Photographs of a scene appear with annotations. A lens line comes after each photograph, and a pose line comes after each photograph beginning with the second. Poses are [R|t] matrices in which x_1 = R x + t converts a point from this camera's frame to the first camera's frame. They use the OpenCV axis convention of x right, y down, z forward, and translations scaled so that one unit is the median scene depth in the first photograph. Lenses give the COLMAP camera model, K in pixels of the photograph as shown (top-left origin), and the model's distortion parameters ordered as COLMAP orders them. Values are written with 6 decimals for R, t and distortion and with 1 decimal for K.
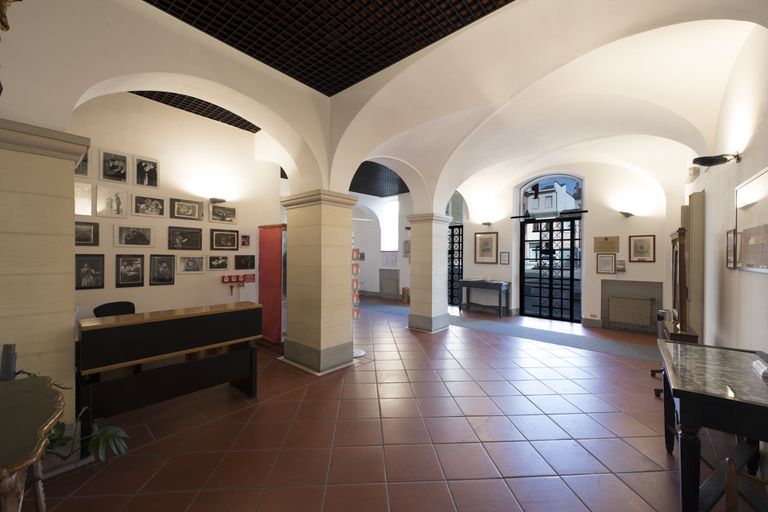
lens RADIAL K [[305.4, 0, 383.1], [0, 305.4, 256.9], [0, 0, 1]] dist [0.008749, -0.001580]
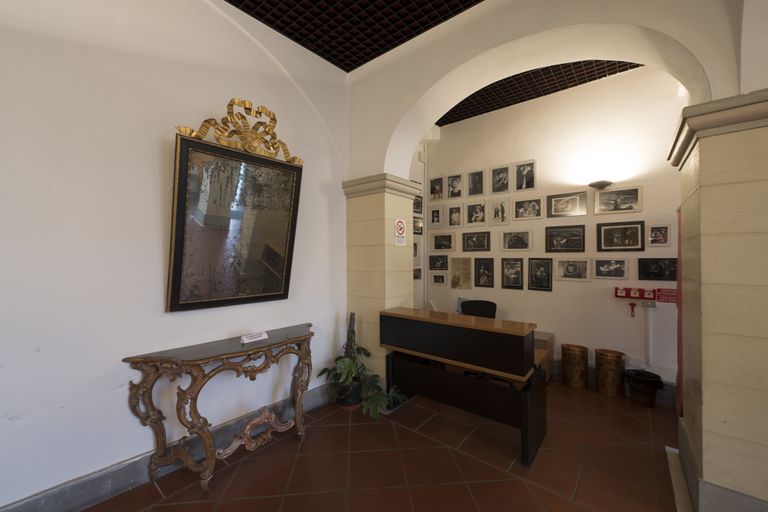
lens RADIAL K [[305.4, 0, 382.7], [0, 305.4, 253.4], [0, 0, 1]] dist [0.008749, -0.001580]
pose [[0.035294, -0.022339, -0.999127, 0.195276], [-0.003553, 0.999741, -0.022478, 0.000882], [0.999371, 0.004343, 0.035205, 0.484788]]
